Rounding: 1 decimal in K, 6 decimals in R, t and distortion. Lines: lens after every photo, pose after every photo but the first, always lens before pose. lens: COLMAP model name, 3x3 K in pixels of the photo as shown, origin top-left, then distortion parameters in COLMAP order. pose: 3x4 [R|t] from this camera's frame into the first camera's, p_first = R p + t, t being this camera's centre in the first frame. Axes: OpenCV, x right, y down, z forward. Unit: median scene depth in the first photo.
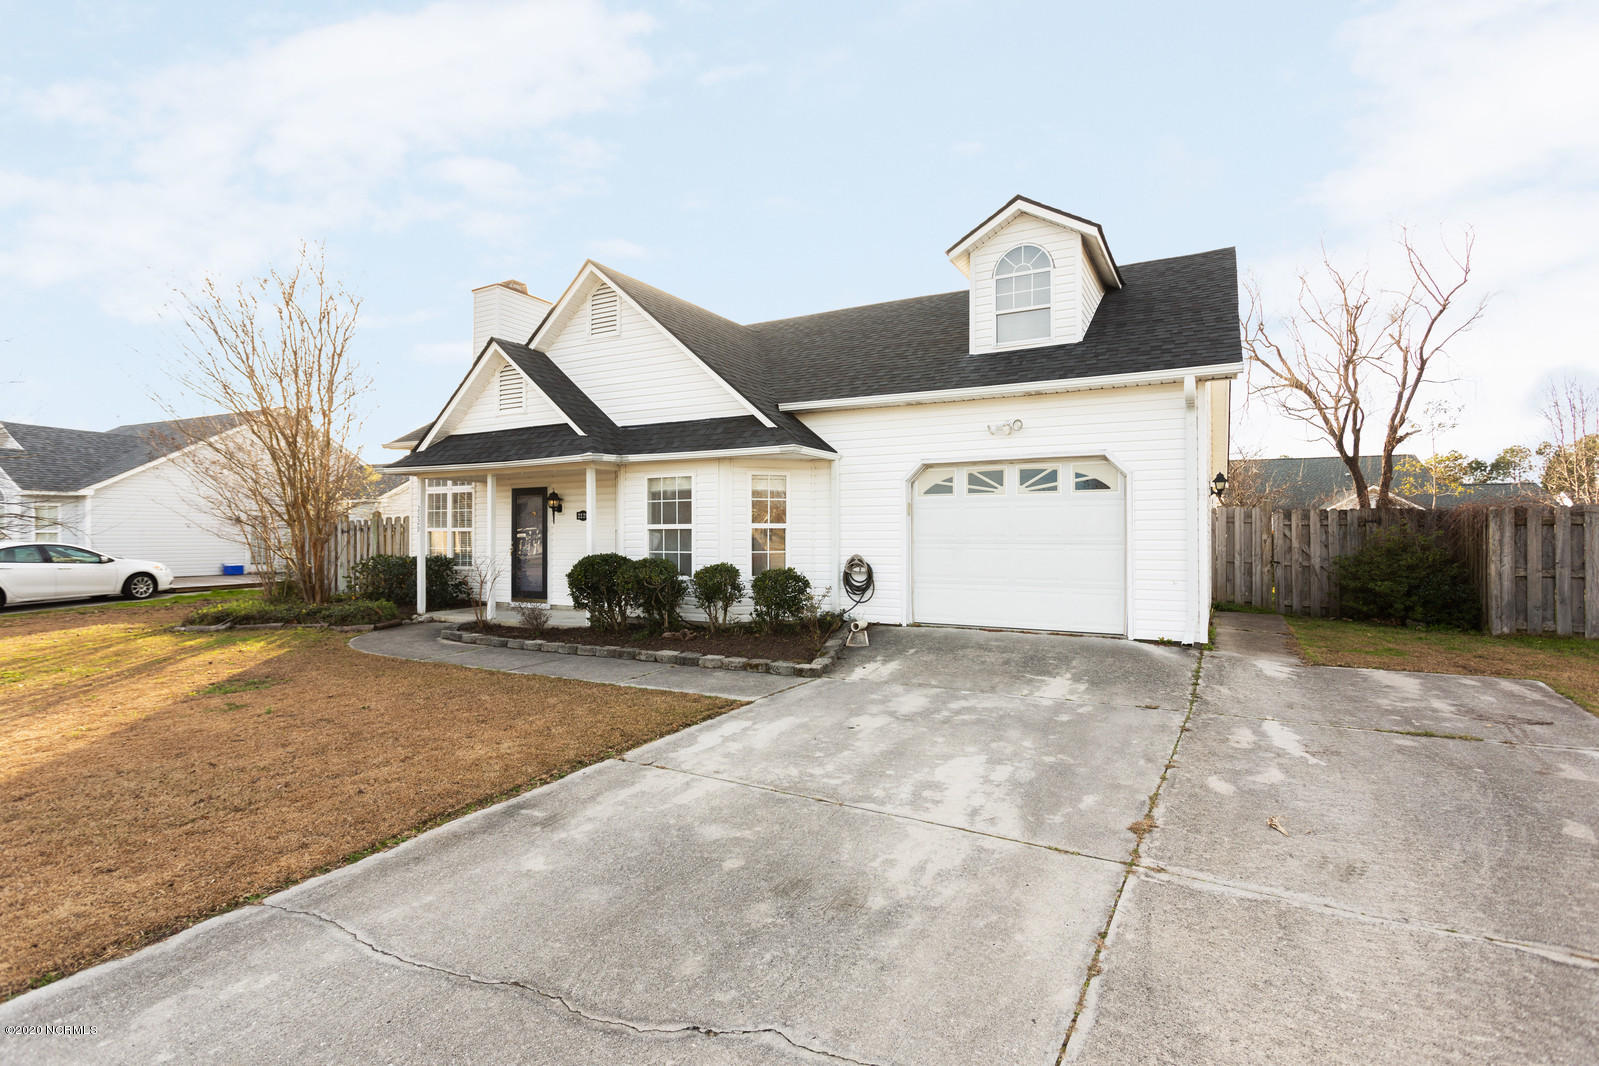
lens RADIAL K [[746.6, 0, 798.2], [0, 746.6, 529.9], [0, 0, 1]] dist [0.001146, 0.000958]
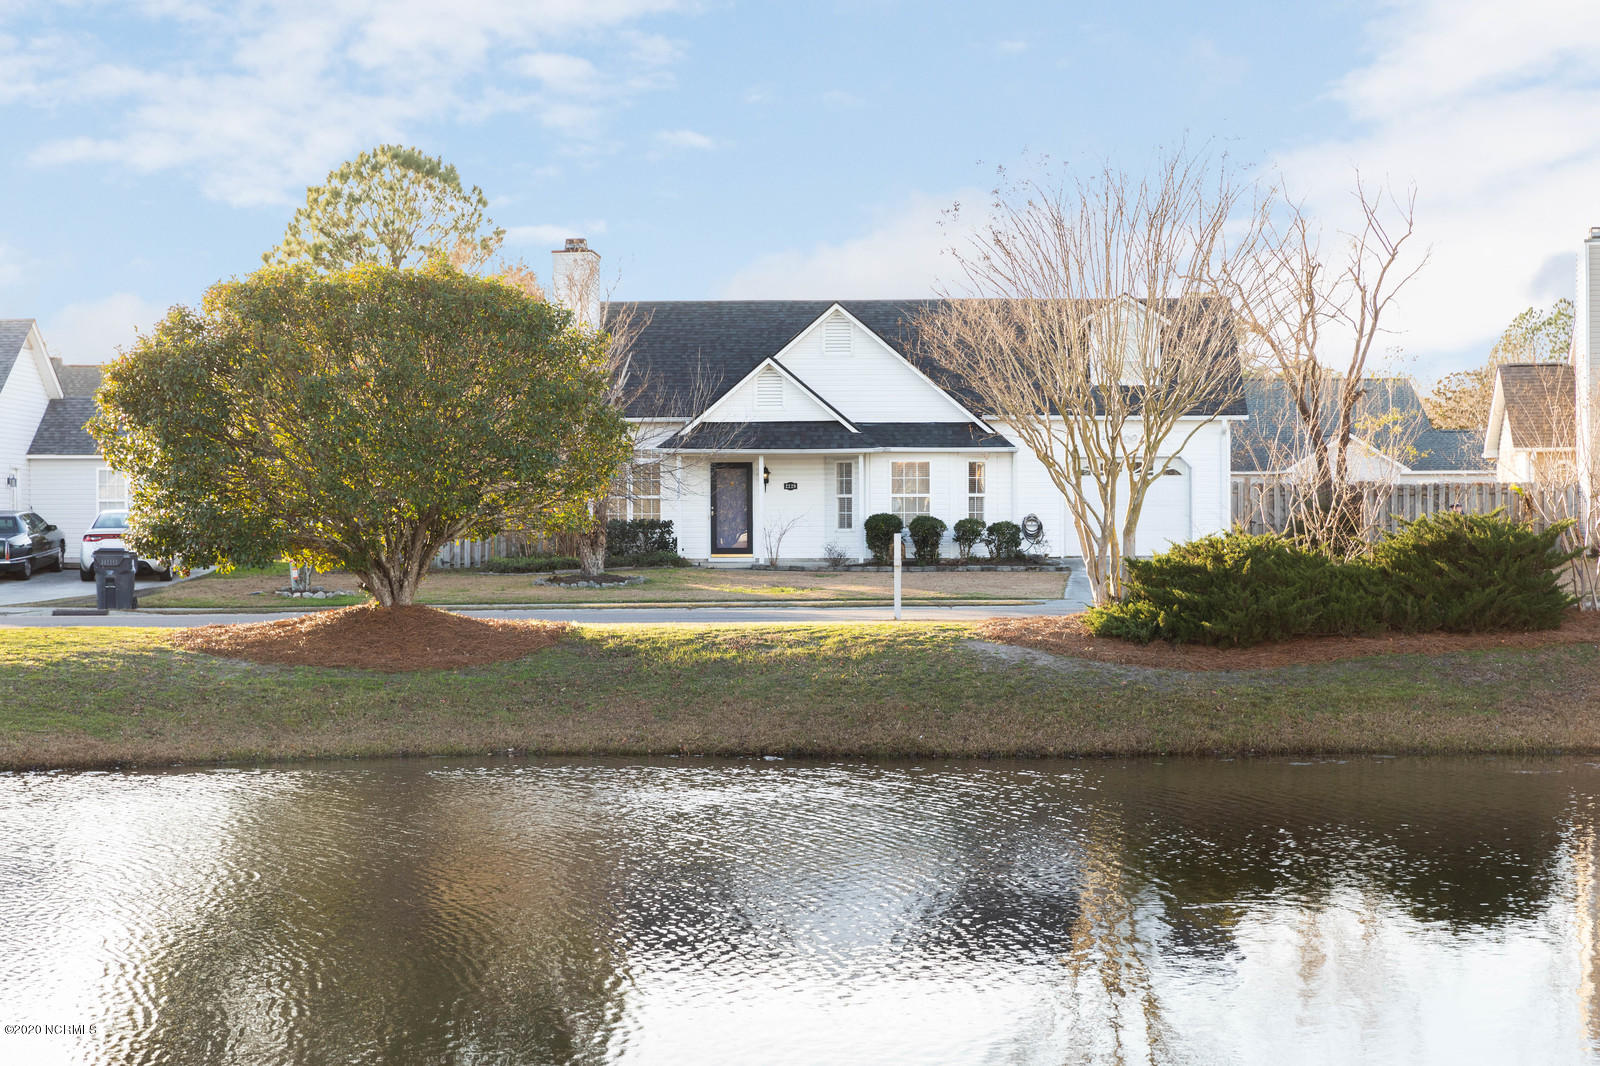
lens RADIAL K [[2641.6, 0, 800.0], [0, 2641.6, 533.0], [0, 0, 1]] dist [0.011598, -0.055498]
pose [[0.909703, -0.004099, 0.415240, -2.625784], [-0.001286, 0.999919, 0.012688, 0.004315], [-0.415258, -0.012077, 0.909624, -3.781333]]
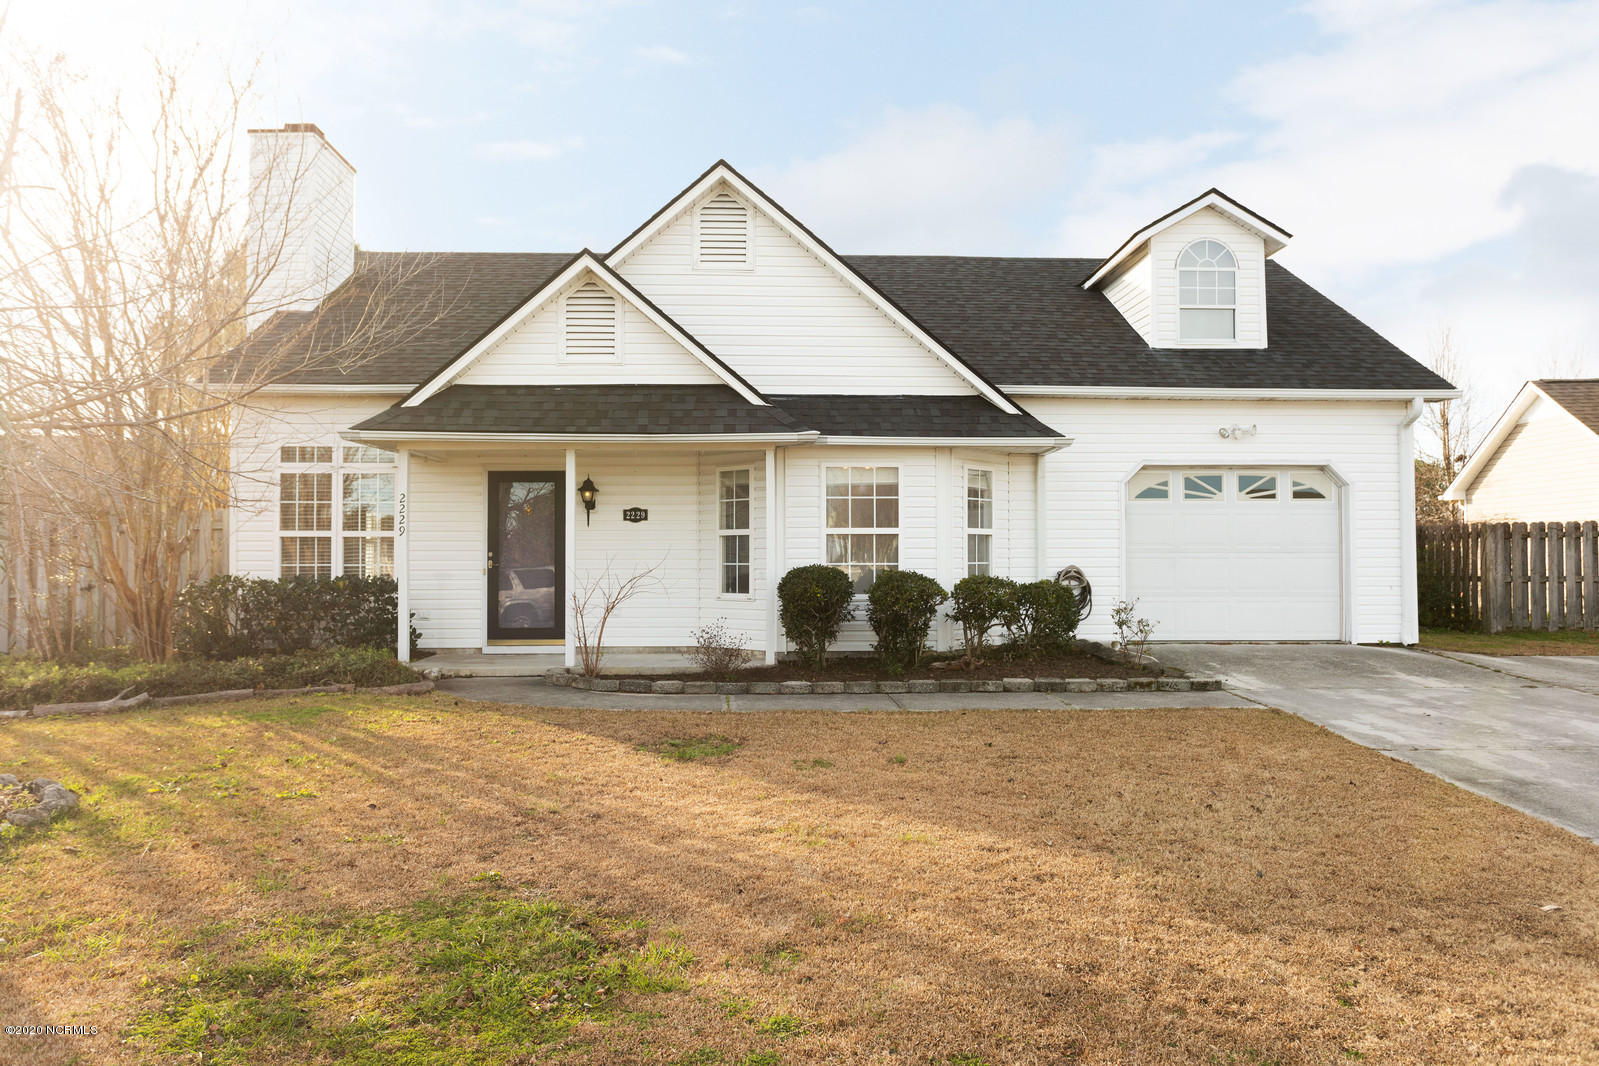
lens RADIAL K [[1117.7, 0, 799.5], [0, 1117.7, 533.0], [0, 0, 1]] dist [0.000397, -0.000298]
pose [[0.863674, 0.012217, 0.503902, -0.839547], [-0.004183, 0.999846, -0.017071, 0.018487], [-0.504033, 0.012636, 0.863592, 0.036063]]
